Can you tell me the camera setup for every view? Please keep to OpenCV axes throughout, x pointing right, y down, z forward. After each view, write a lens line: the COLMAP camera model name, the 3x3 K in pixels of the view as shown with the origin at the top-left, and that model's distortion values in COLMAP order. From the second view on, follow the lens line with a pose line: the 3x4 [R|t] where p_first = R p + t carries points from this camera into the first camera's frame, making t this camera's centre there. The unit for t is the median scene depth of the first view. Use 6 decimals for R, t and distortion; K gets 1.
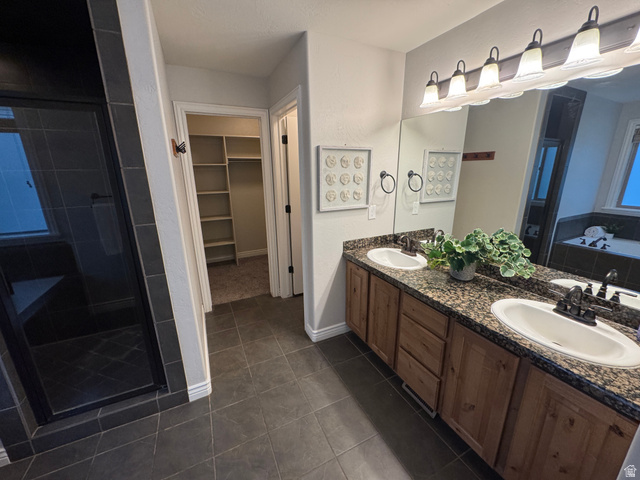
lens RADIAL K [[256.1, 0, 320.0], [0, 256.1, 240.0], [0, 0, 1]] dist [-0.001572, 0.000649]
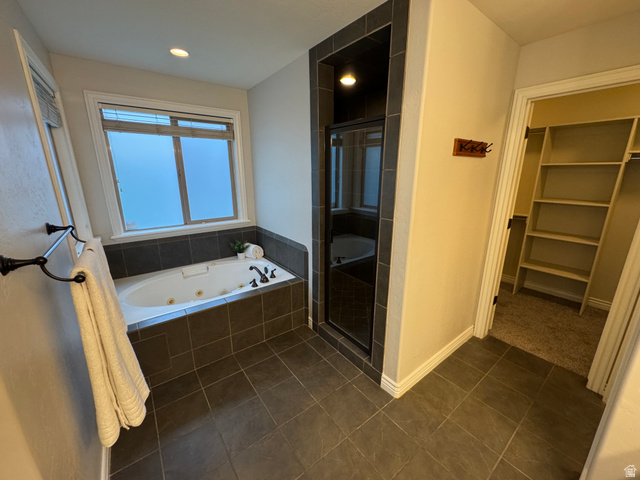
lens RADIAL K [[256.1, 0, 320.0], [0, 256.1, 240.0], [0, 0, 1]] dist [-0.001572, 0.000649]
pose [[0.200741, 0.271216, -0.941353, 0.197433], [-0.266183, 0.939862, 0.214024, -0.075981], [0.942788, 0.207608, 0.260862, 0.240629]]
